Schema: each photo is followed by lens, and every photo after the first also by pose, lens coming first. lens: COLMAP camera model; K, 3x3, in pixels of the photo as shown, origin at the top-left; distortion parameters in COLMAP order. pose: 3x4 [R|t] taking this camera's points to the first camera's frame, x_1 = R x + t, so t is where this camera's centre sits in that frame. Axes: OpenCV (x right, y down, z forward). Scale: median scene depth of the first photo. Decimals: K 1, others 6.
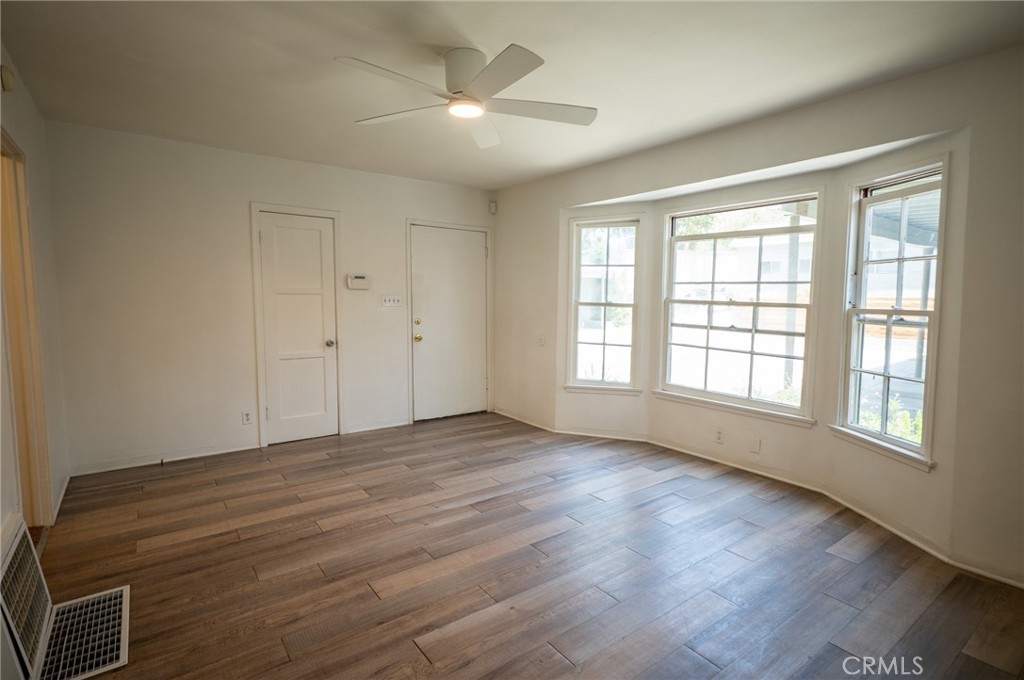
lens RADIAL K [[498.2, 0, 512.0], [0, 498.2, 340.0], [0, 0, 1]] dist [0.001353, -0.000064]
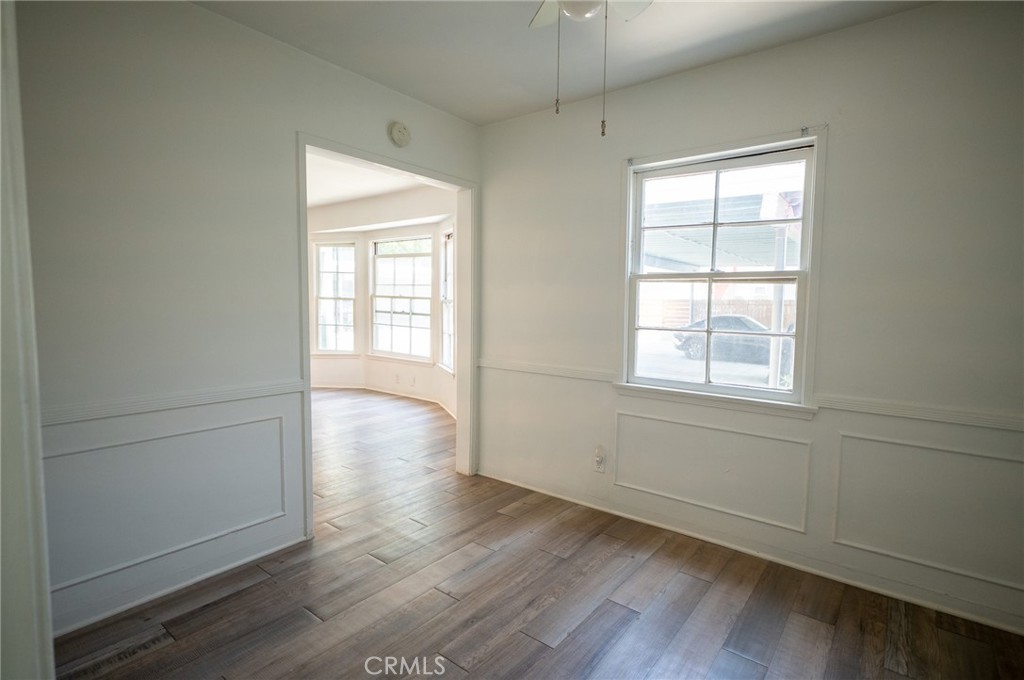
lens RADIAL K [[506.4, 0, 512.0], [0, 506.4, 340.0], [0, 0, 1]] dist [-0.001995, 0.000046]
pose [[0.966871, -0.016164, 0.254751, 0.336282], [0.017068, 0.999853, -0.001337, 0.070299], [-0.254692, 0.005641, 0.967006, -0.658618]]
